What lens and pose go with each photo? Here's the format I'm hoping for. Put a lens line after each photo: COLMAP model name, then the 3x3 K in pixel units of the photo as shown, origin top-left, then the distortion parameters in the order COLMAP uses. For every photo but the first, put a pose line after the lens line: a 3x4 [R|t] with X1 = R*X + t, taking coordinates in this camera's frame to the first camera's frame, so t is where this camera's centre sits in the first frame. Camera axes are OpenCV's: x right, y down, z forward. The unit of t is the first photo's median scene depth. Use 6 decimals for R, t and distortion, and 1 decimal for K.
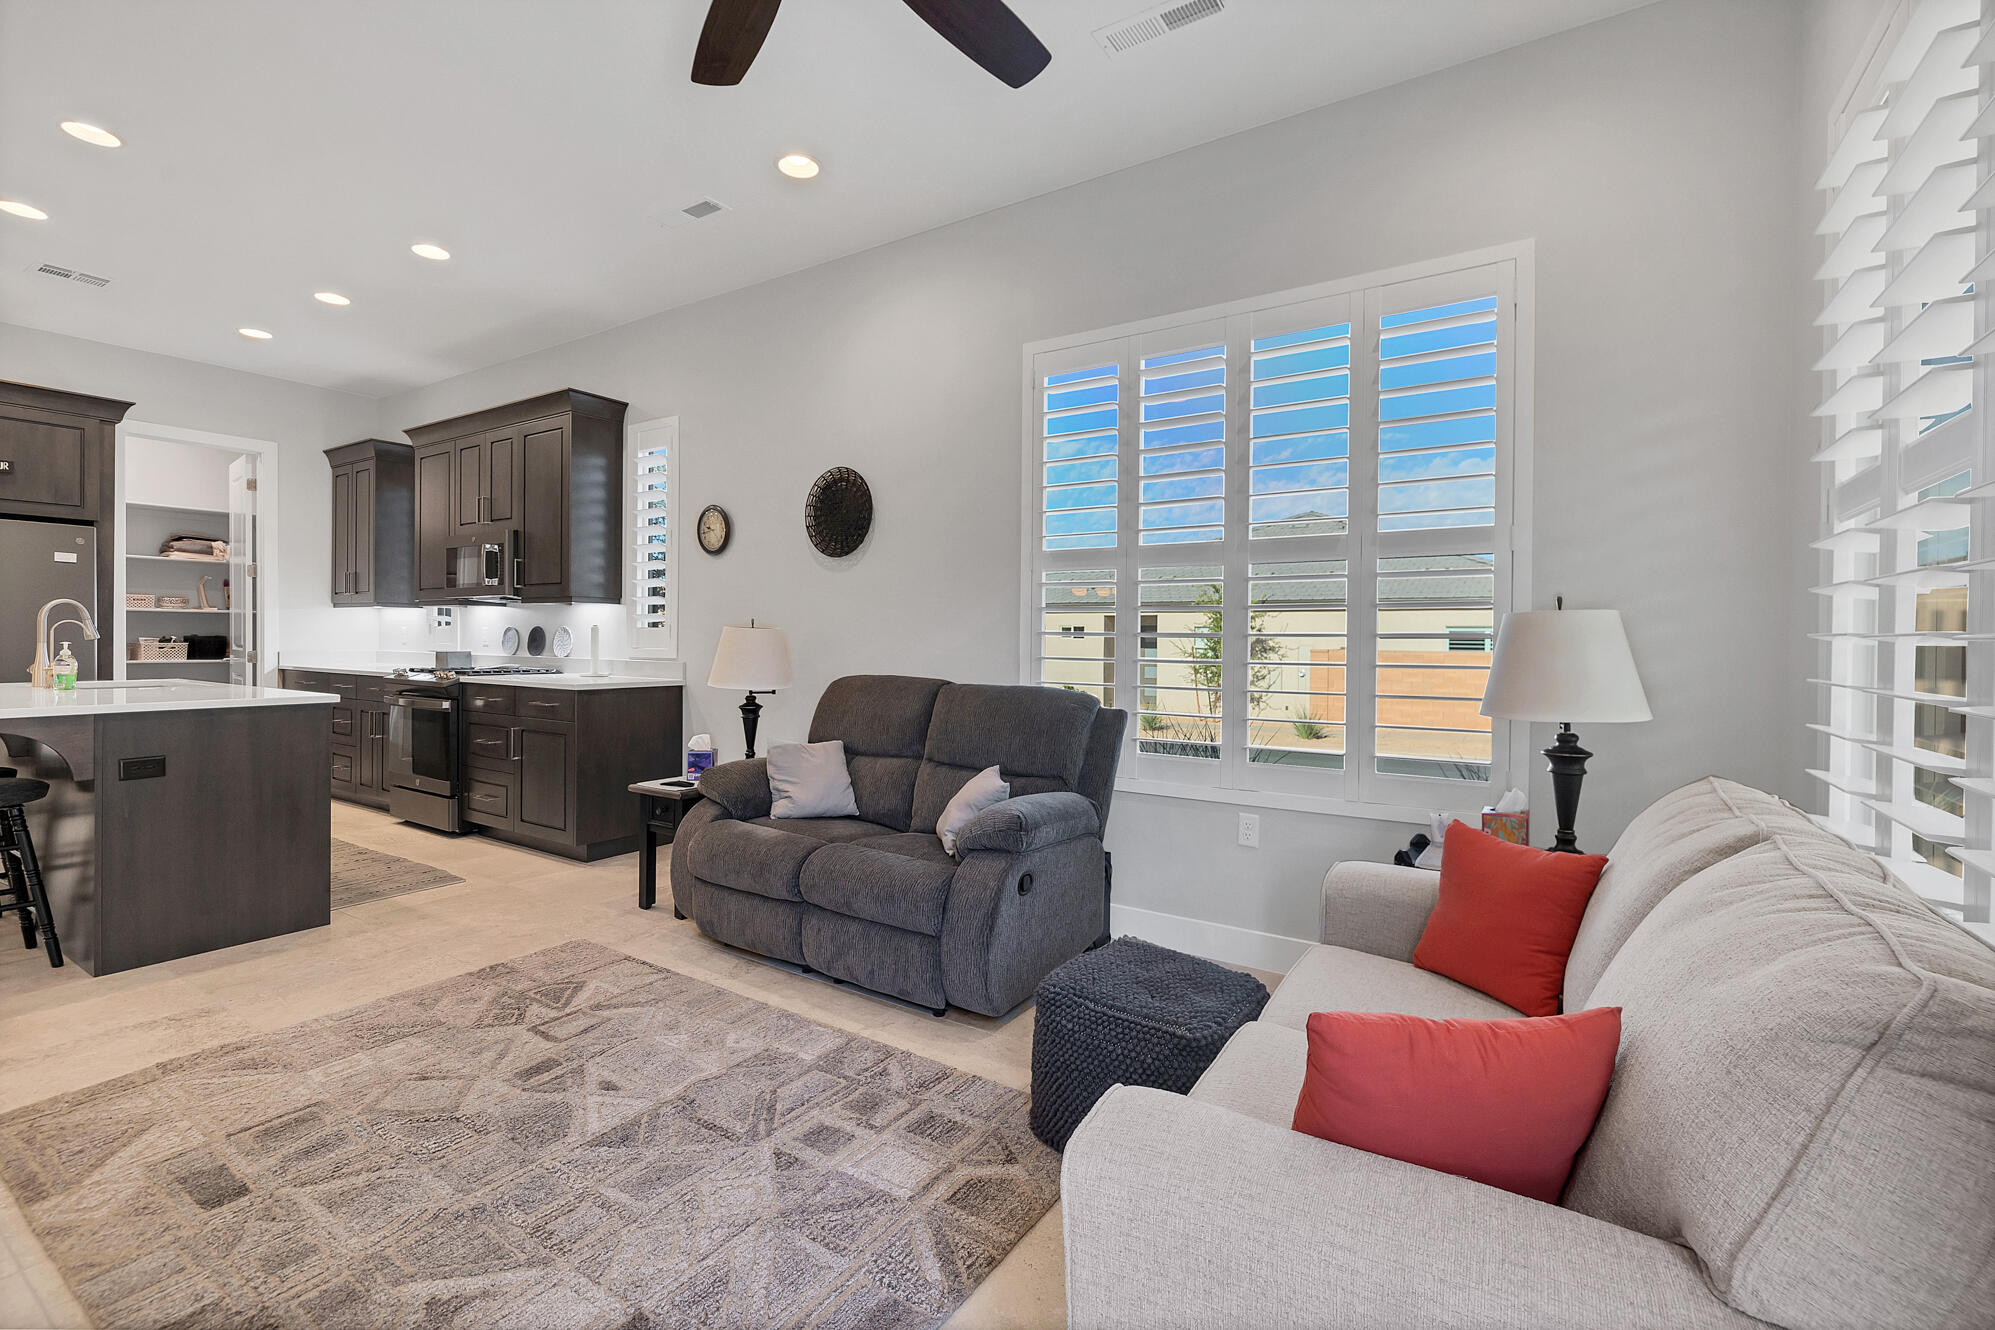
lens RADIAL K [[864.4, 0, 997.7], [0, 864.4, 639.7], [0, 0, 1]] dist [0.001626, 0.000425]
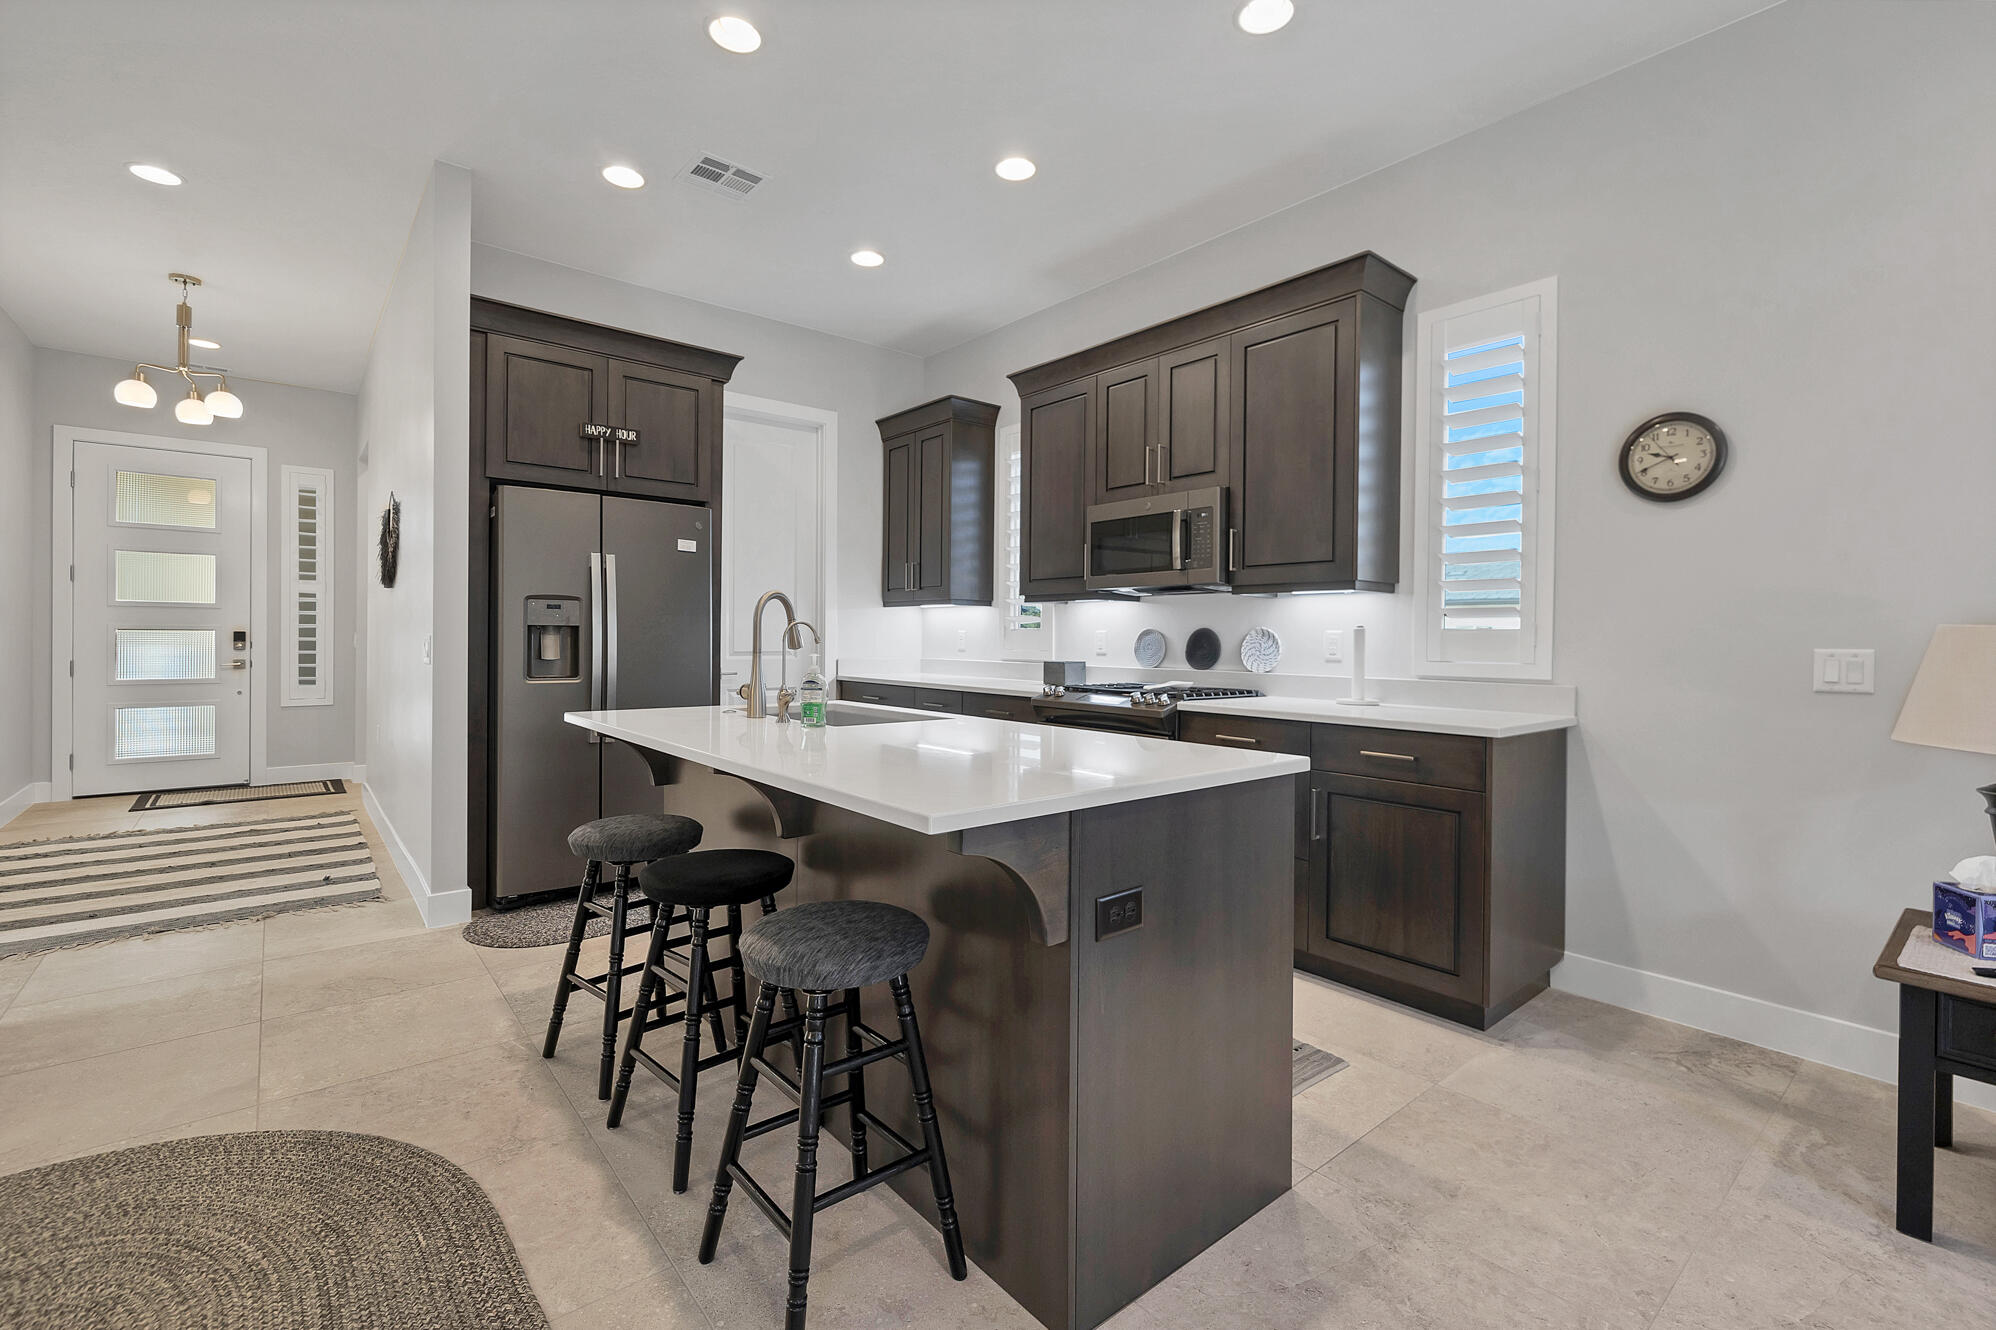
lens RADIAL K [[864.8, 0, 1002.1], [0, 864.8, 641.3], [0, 0, 1]] dist [0.001626, 0.000425]
pose [[0.955629, 0.001405, -0.294568, -0.644048], [-0.001823, 0.999998, -0.001145, -0.004880], [0.294566, 0.001631, 0.955630, 0.359741]]
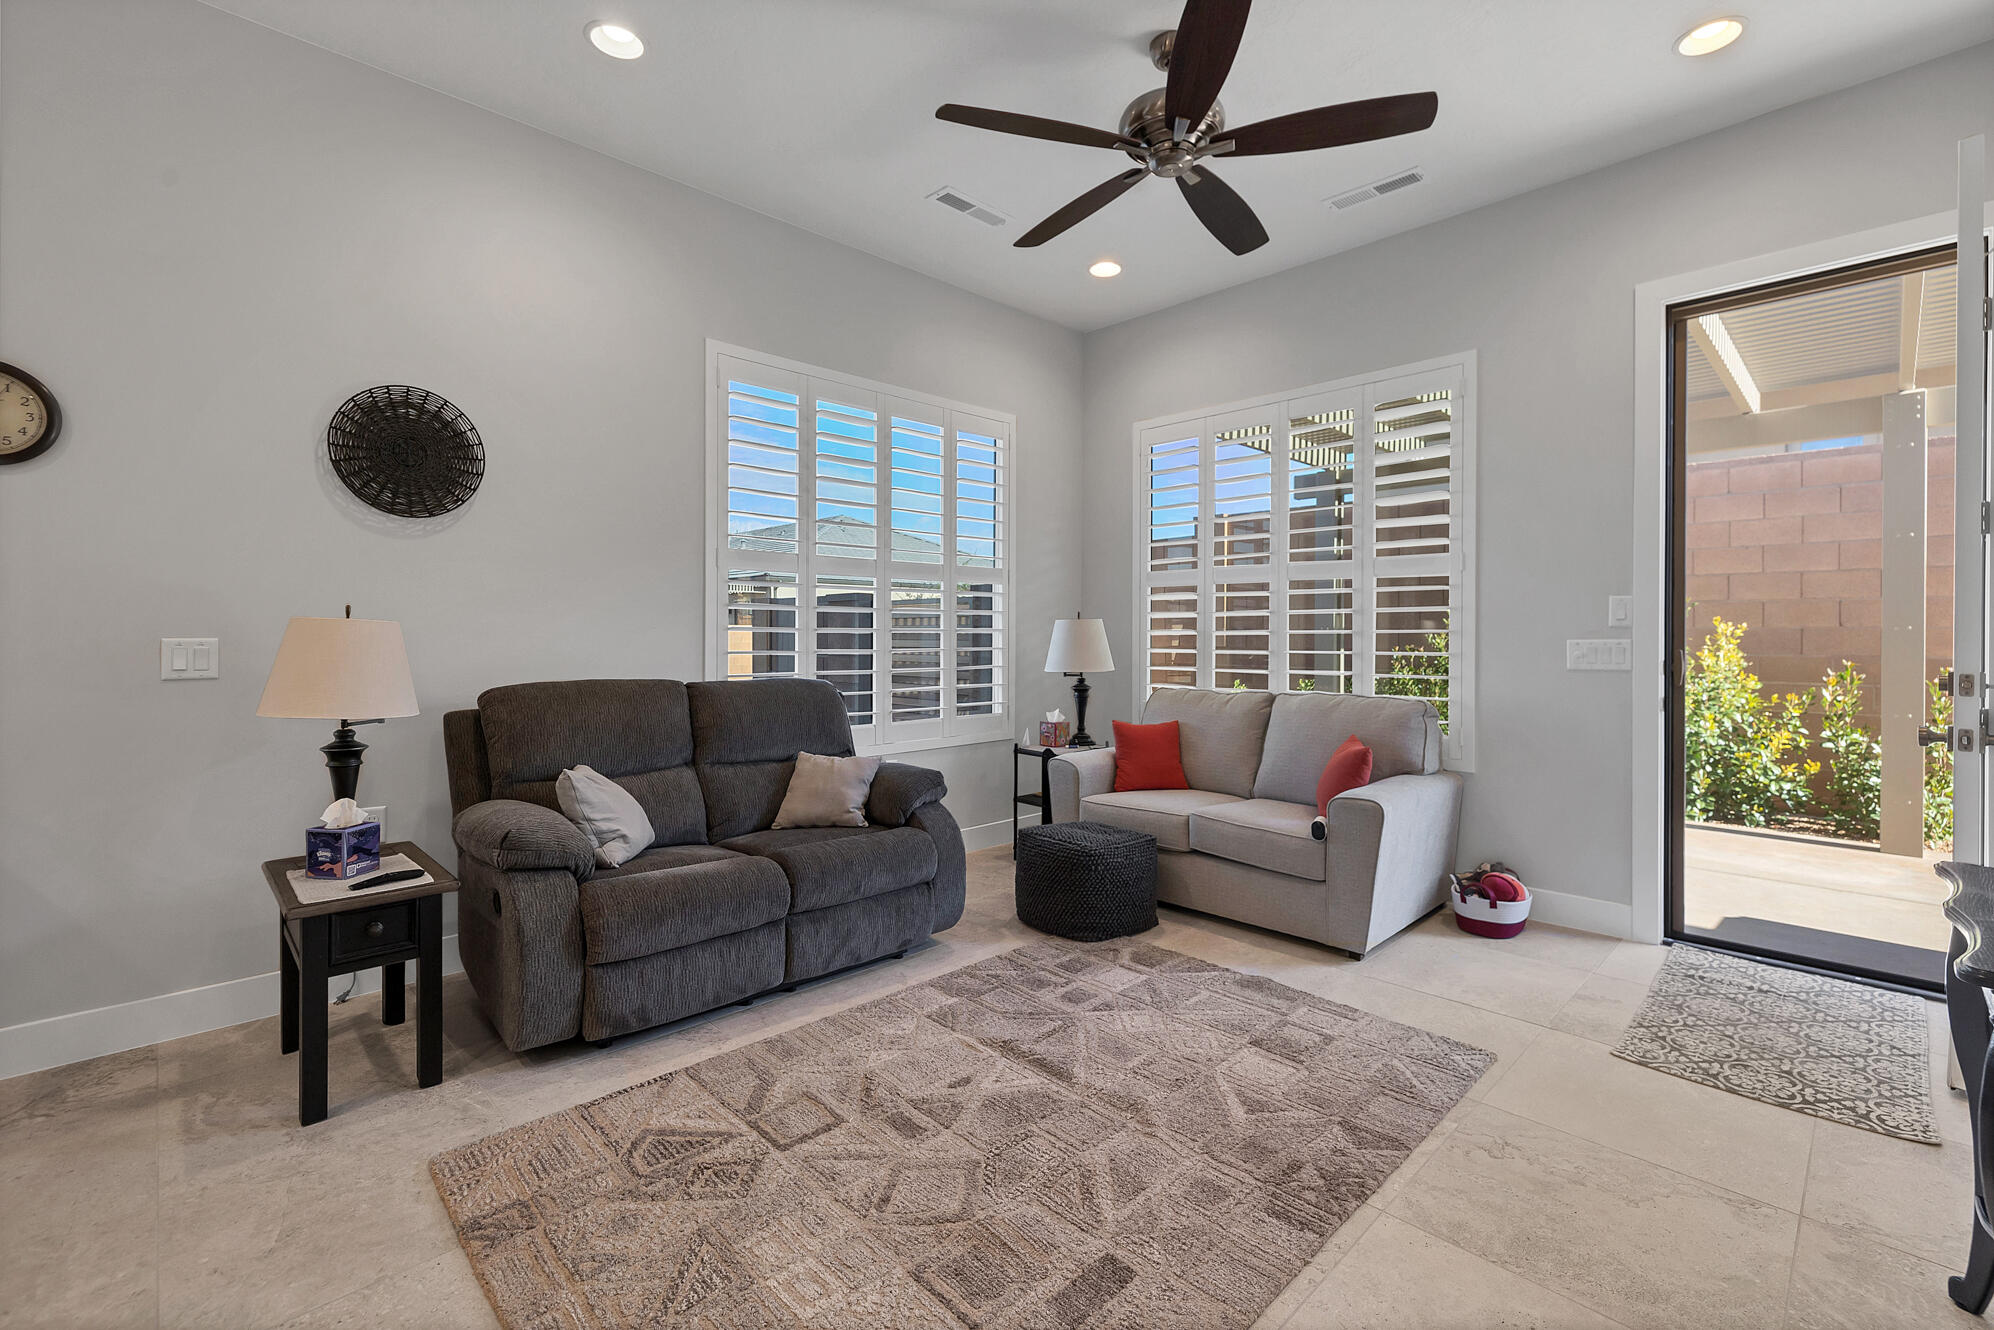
lens RADIAL K [[864.0, 0, 1005.9], [0, 864.0, 635.0], [0, 0, 1]] dist [0.001626, 0.000425]
pose [[0.219054, -0.009786, 0.975664, -0.744983], [0.002228, 0.999952, 0.009530, -0.007963], [-0.975710, 0.000086, 0.219066, 0.383266]]
